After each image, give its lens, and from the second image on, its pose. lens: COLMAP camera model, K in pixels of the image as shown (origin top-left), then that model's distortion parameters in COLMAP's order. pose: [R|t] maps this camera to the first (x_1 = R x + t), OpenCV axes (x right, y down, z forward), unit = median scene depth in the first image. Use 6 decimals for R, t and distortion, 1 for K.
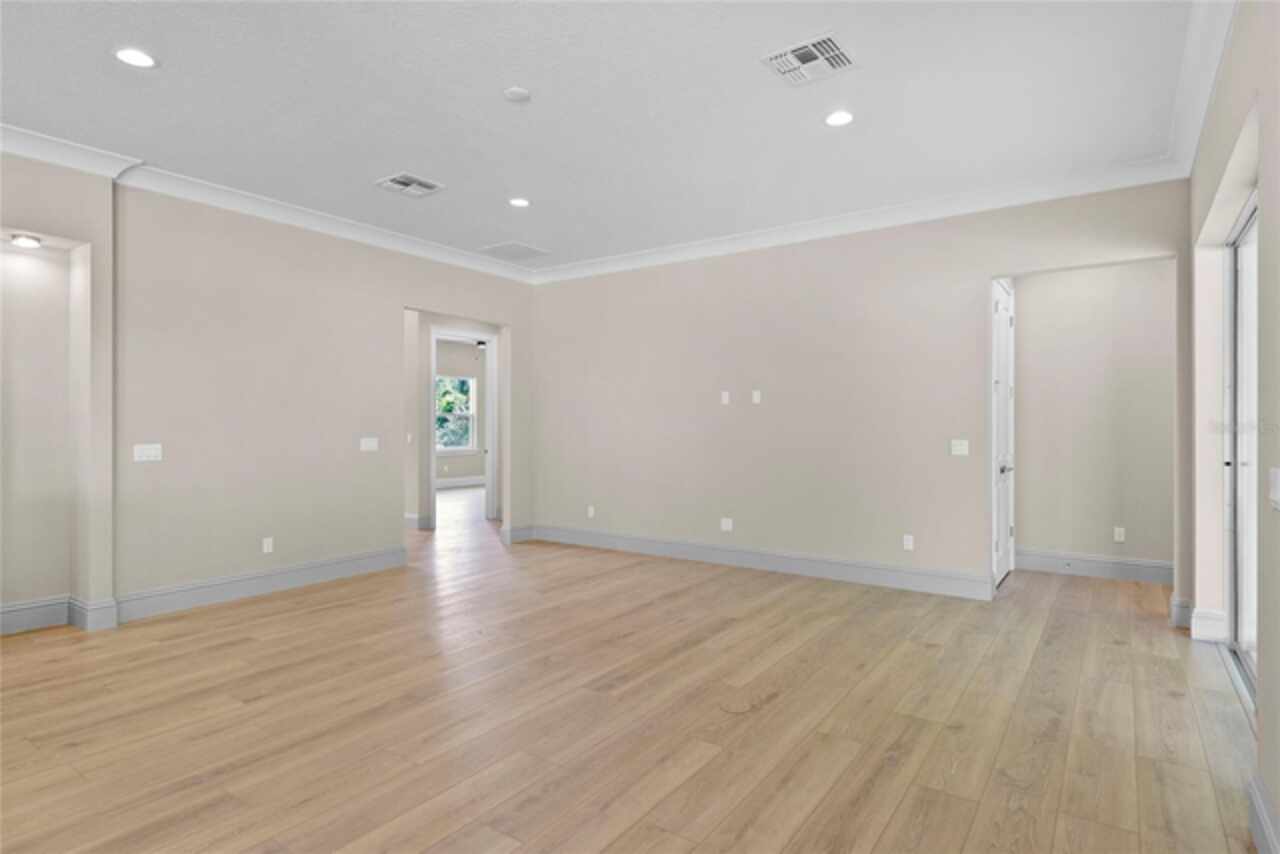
lens RADIAL K [[672.2, 0, 640.0], [0, 672.2, 427.0], [0, 0, 1]] dist [0.015090, -0.000183]
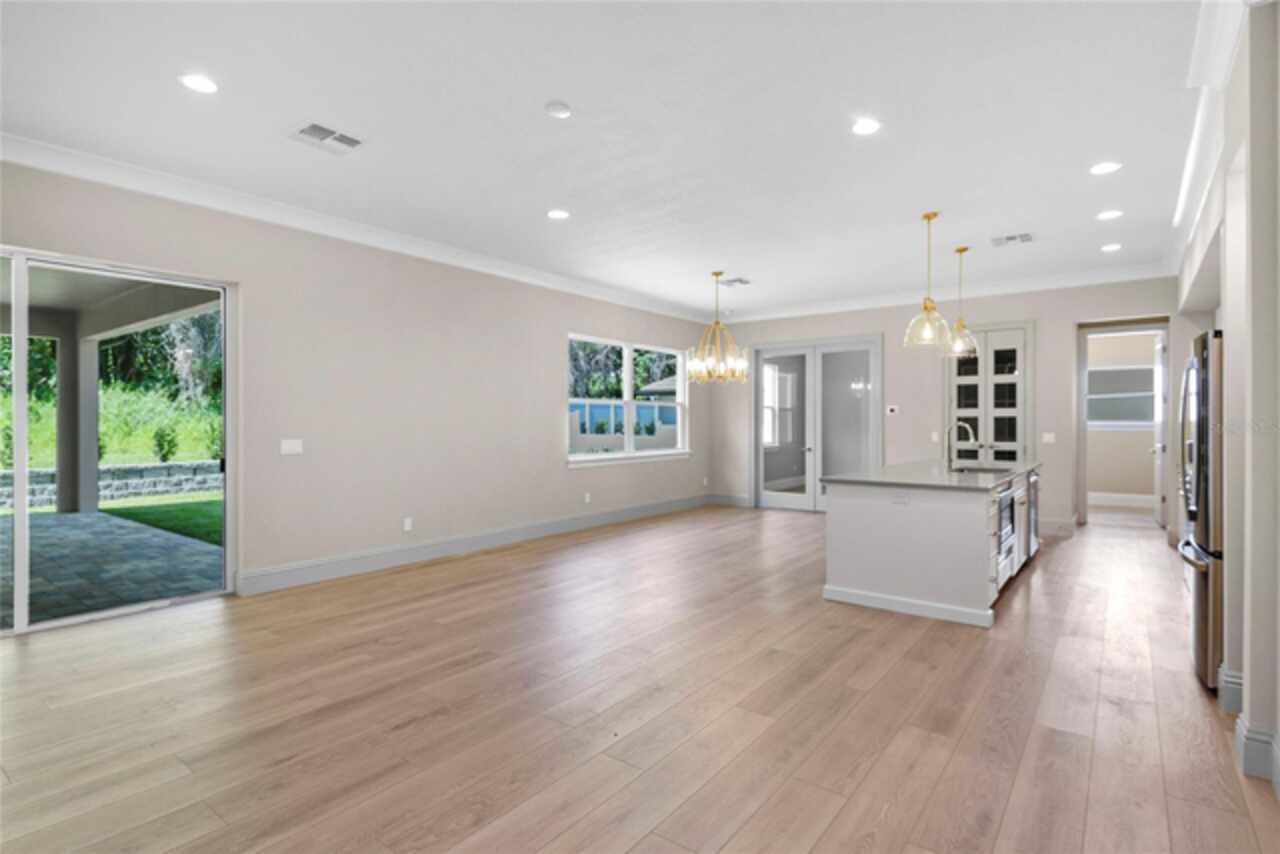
lens RADIAL K [[638.7, 0, 640.2], [0, 638.7, 420.8], [0, 0, 1]] dist [0.016559, -0.022329]
pose [[-0.999610, -0.002220, 0.027824, -0.302826], [-0.002195, 0.999997, 0.000921, -0.011986], [-0.027826, 0.000859, -0.999612, 1.785778]]
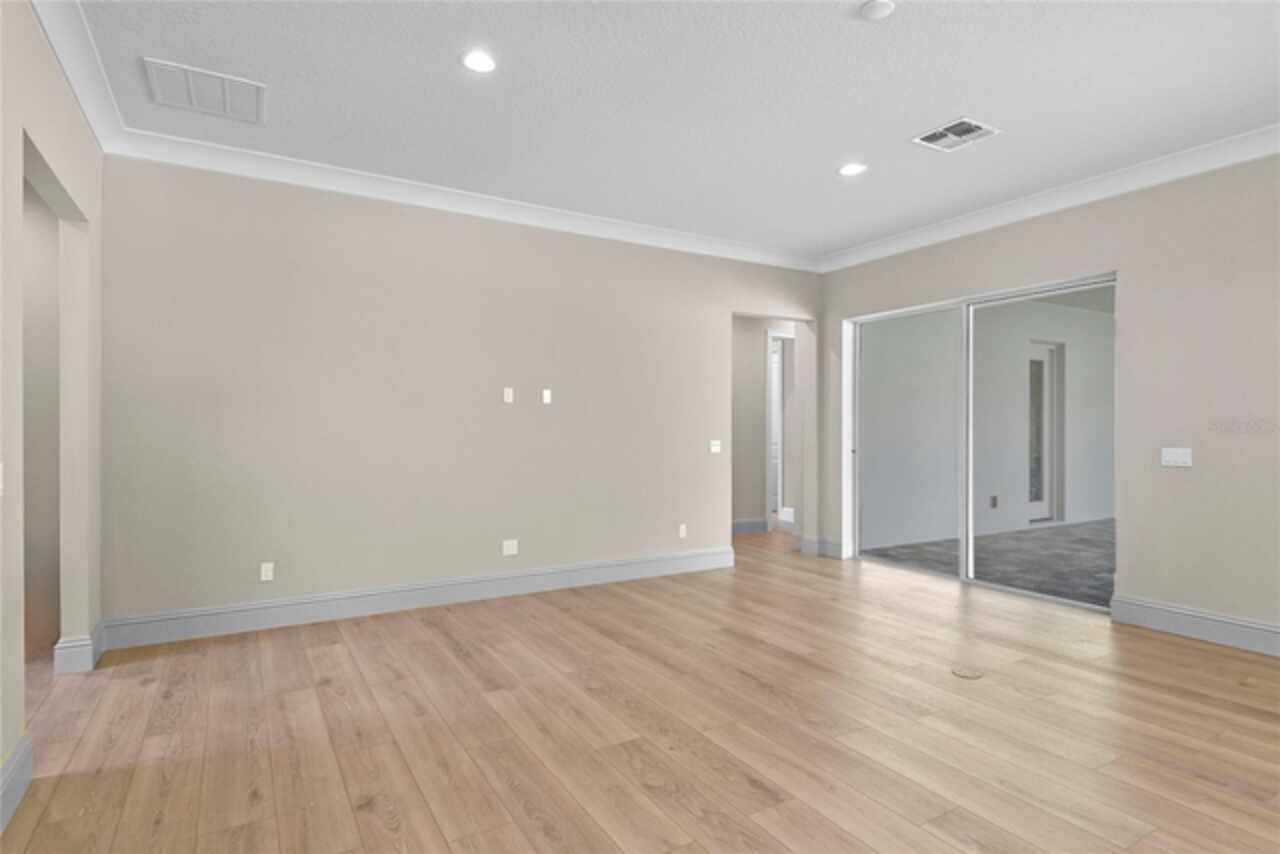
lens RADIAL K [[672.2, 0, 640.0], [0, 672.2, 427.0], [0, 0, 1]] dist [0.015090, -0.000183]
pose [[0.400806, 0.000693, 0.916163, -0.917263], [0.001455, 0.999998, -0.001392, -0.004151], [-0.916162, 0.001891, 0.400804, 0.835469]]
